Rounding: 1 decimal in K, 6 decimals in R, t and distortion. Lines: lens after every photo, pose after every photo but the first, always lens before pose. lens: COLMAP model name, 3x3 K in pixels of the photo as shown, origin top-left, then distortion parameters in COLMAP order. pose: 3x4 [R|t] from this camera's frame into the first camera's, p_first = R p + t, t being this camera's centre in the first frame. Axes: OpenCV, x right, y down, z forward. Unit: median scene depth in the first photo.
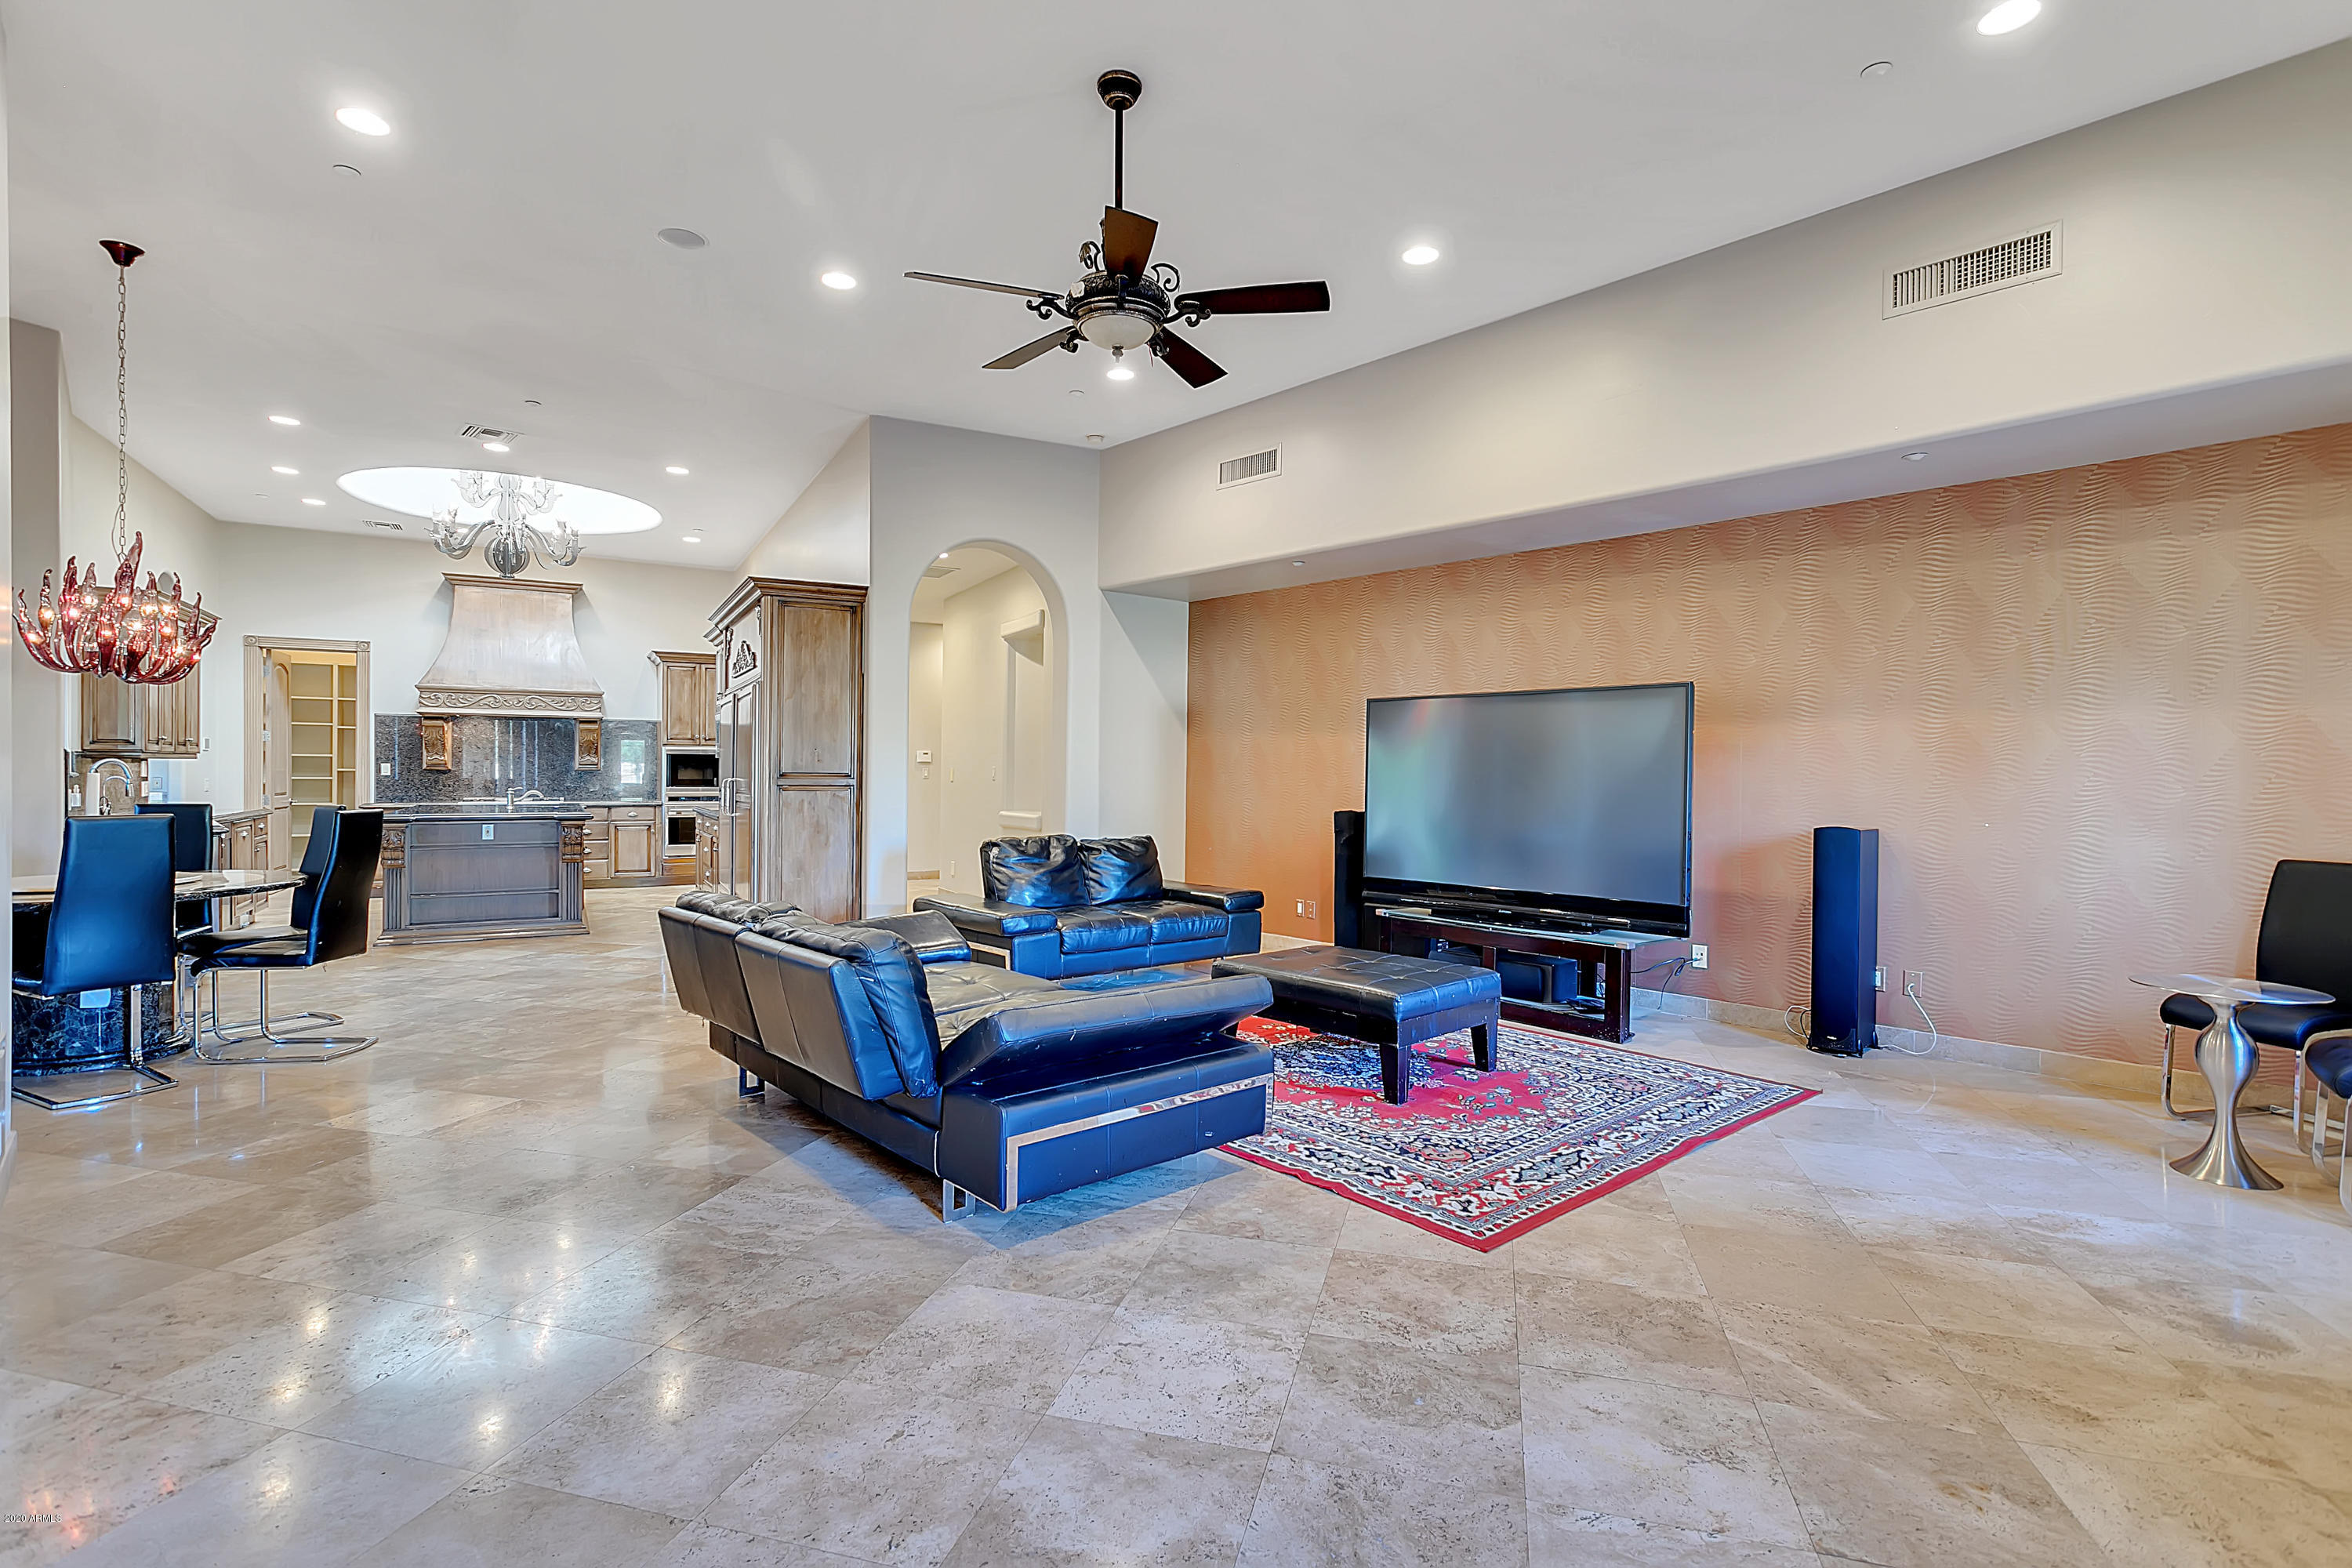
lens RADIAL K [[1105.7, 0, 1191.5], [0, 1105.7, 785.6], [0, 0, 1]] dist [-0.000574, 0.001053]
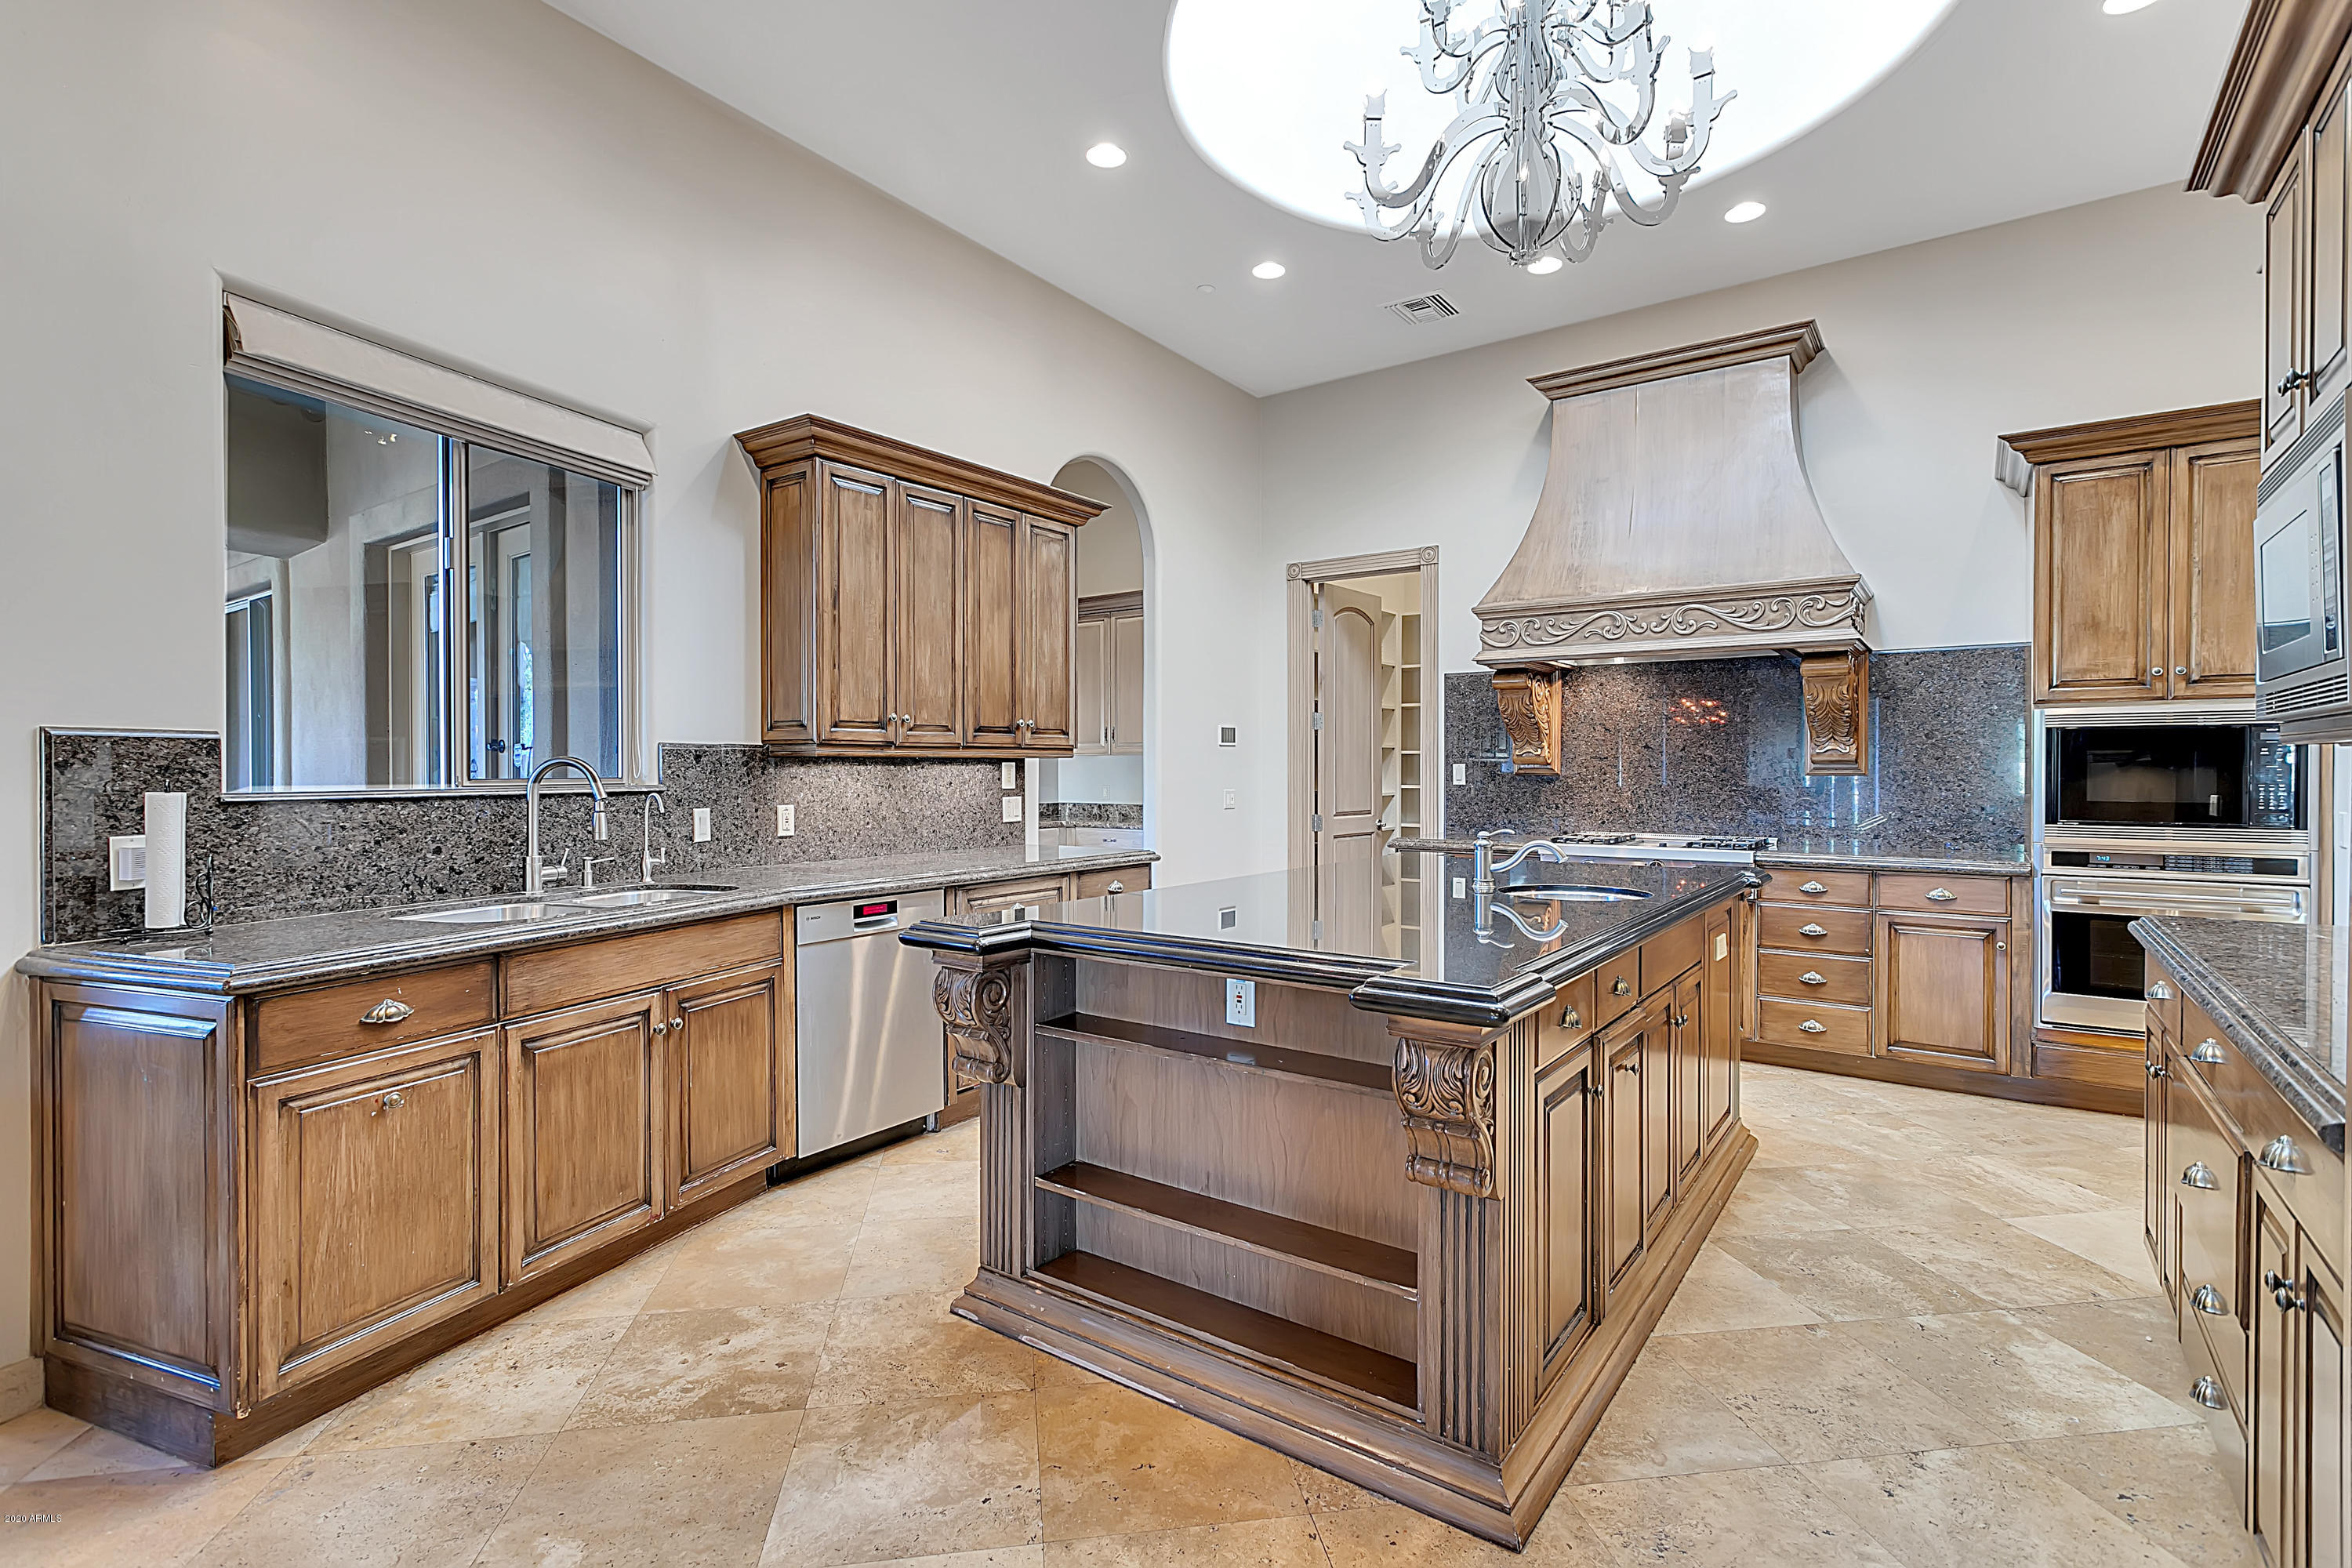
lens RADIAL K [[1105.7, 0, 1160.4], [0, 1105.7, 769.7], [0, 0, 1]] dist [-0.000574, 0.001053]
pose [[0.403898, -0.005019, -0.914790, -0.275487], [-0.008209, 0.999925, -0.009111, -0.010129], [0.914767, 0.011189, 0.403826, 0.618163]]
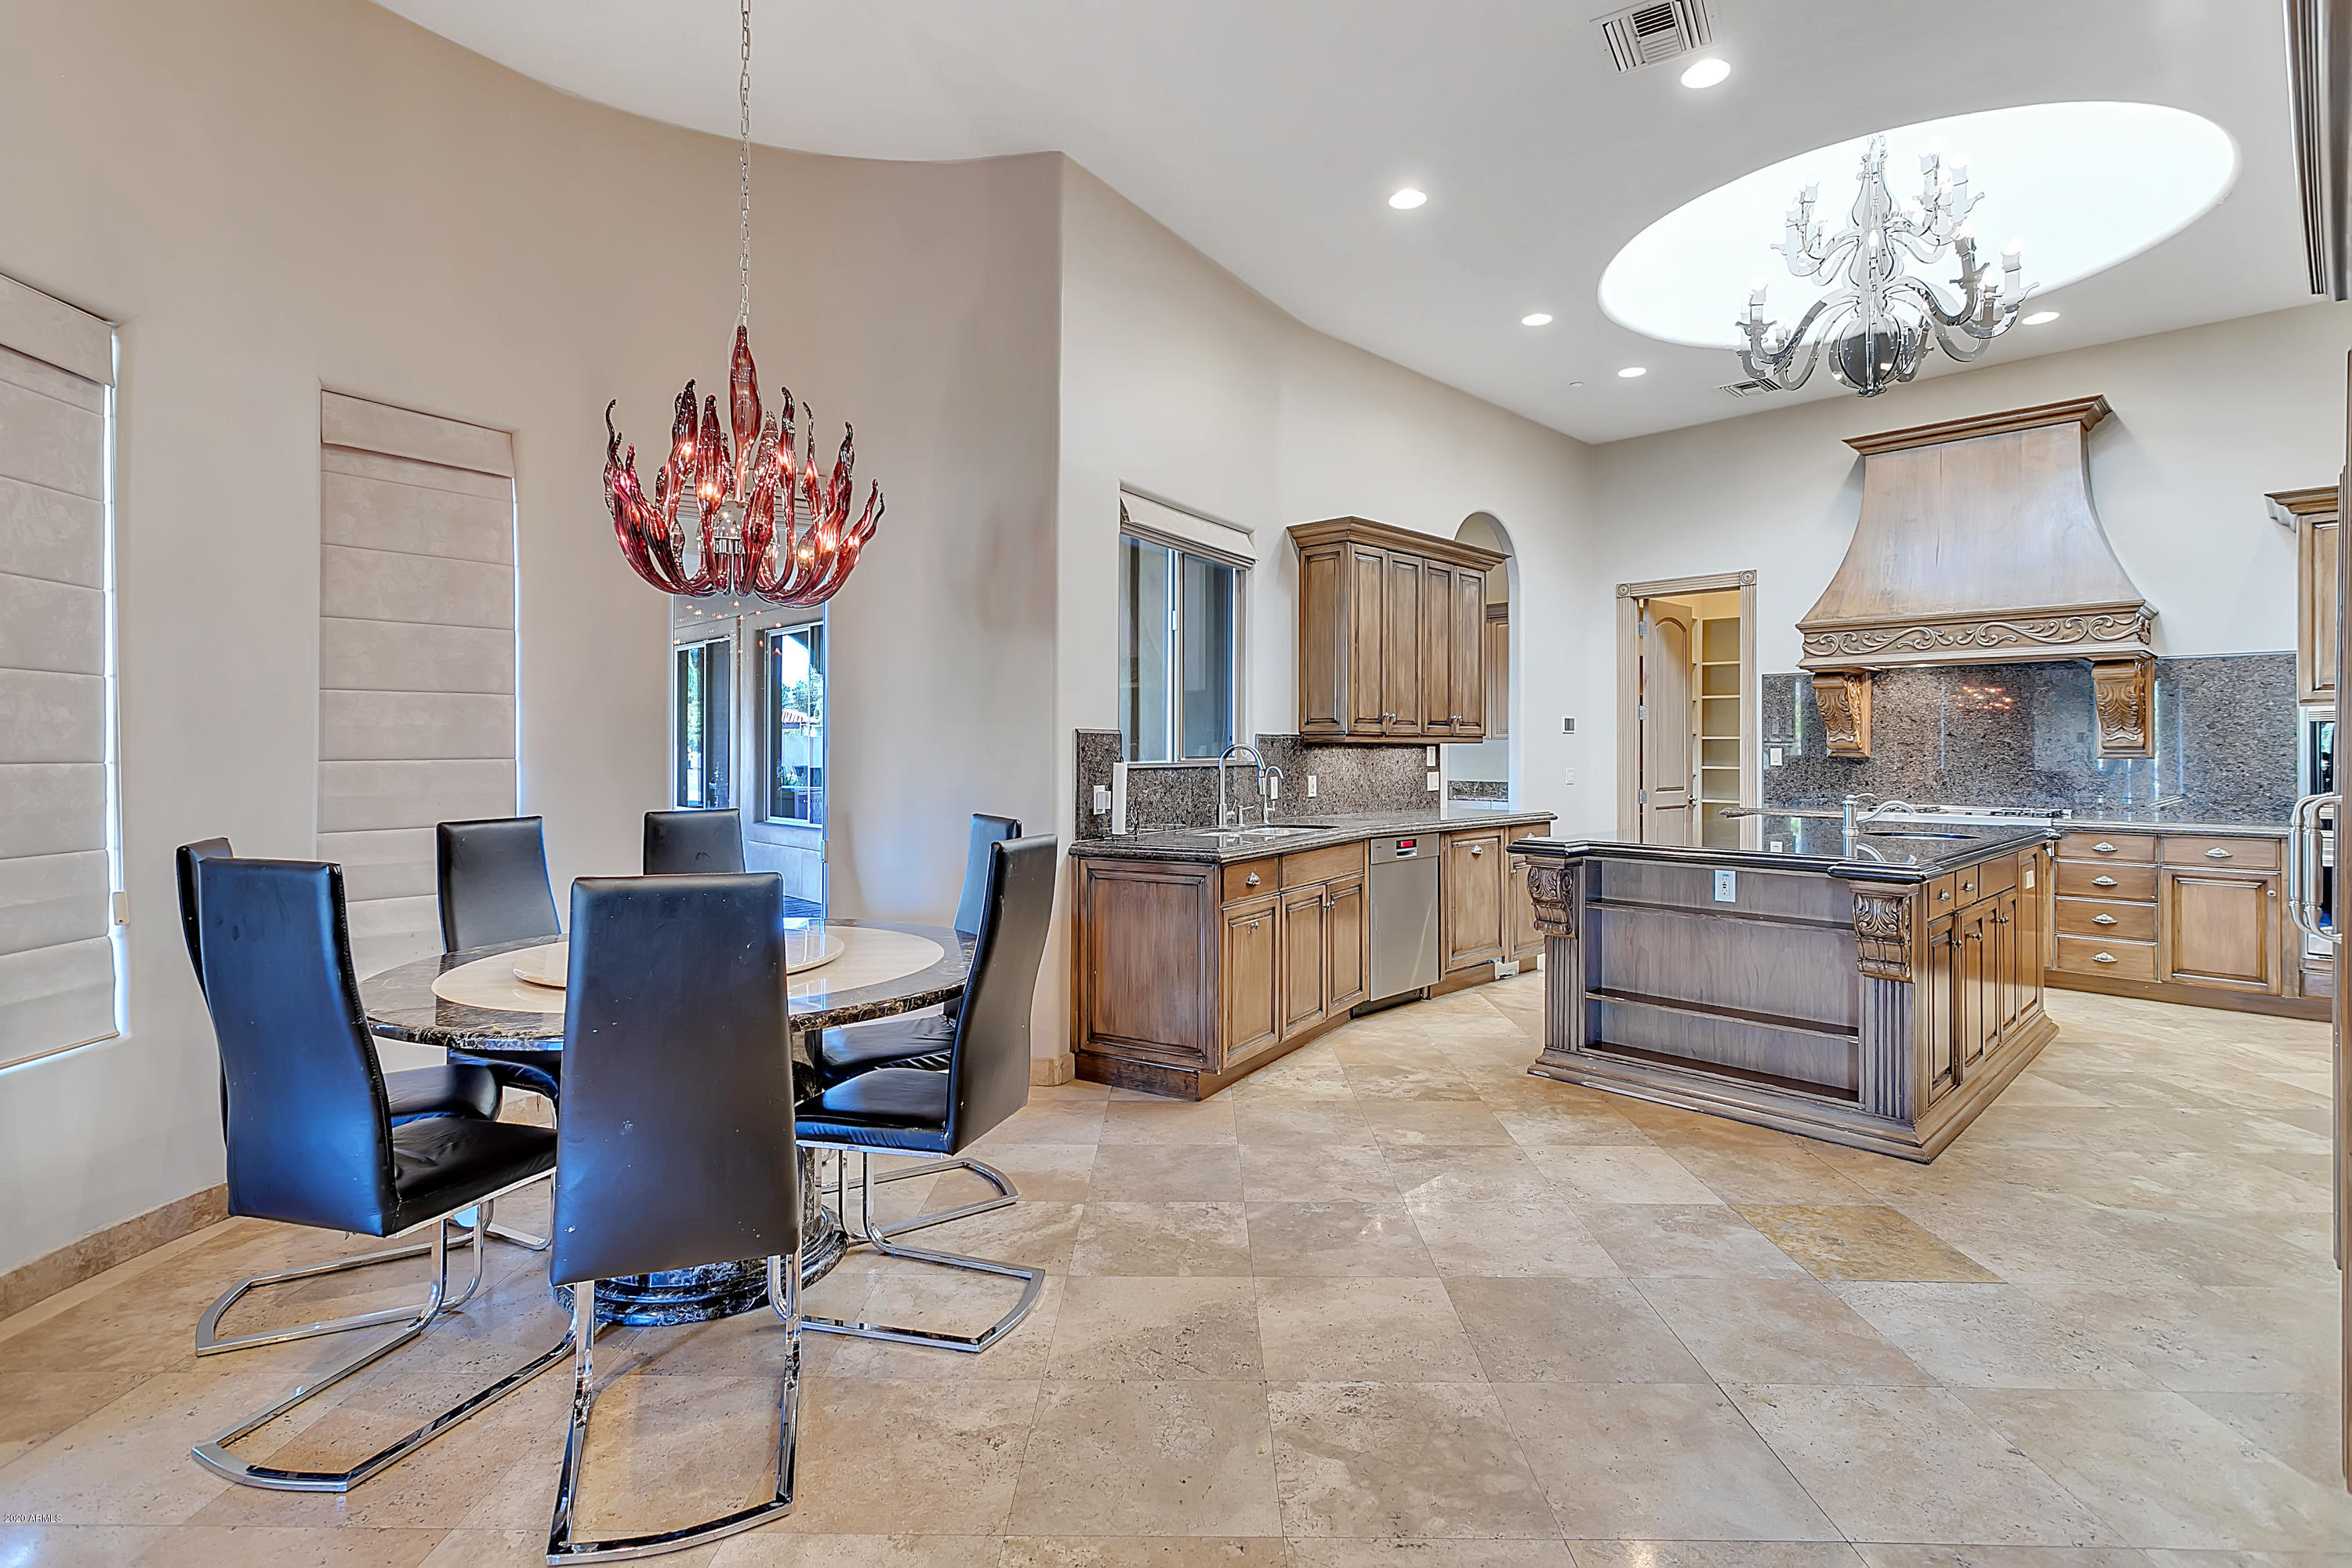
lens RADIAL K [[1105.7, 0, 1167.7], [0, 1105.7, 738.7], [0, 0, 1]] dist [-0.000574, 0.001053]
pose [[0.242172, -0.015570, -0.970108, -0.160335], [-0.012413, 0.999740, -0.019144, -0.007708], [0.970154, 0.016678, 0.241916, 0.459991]]
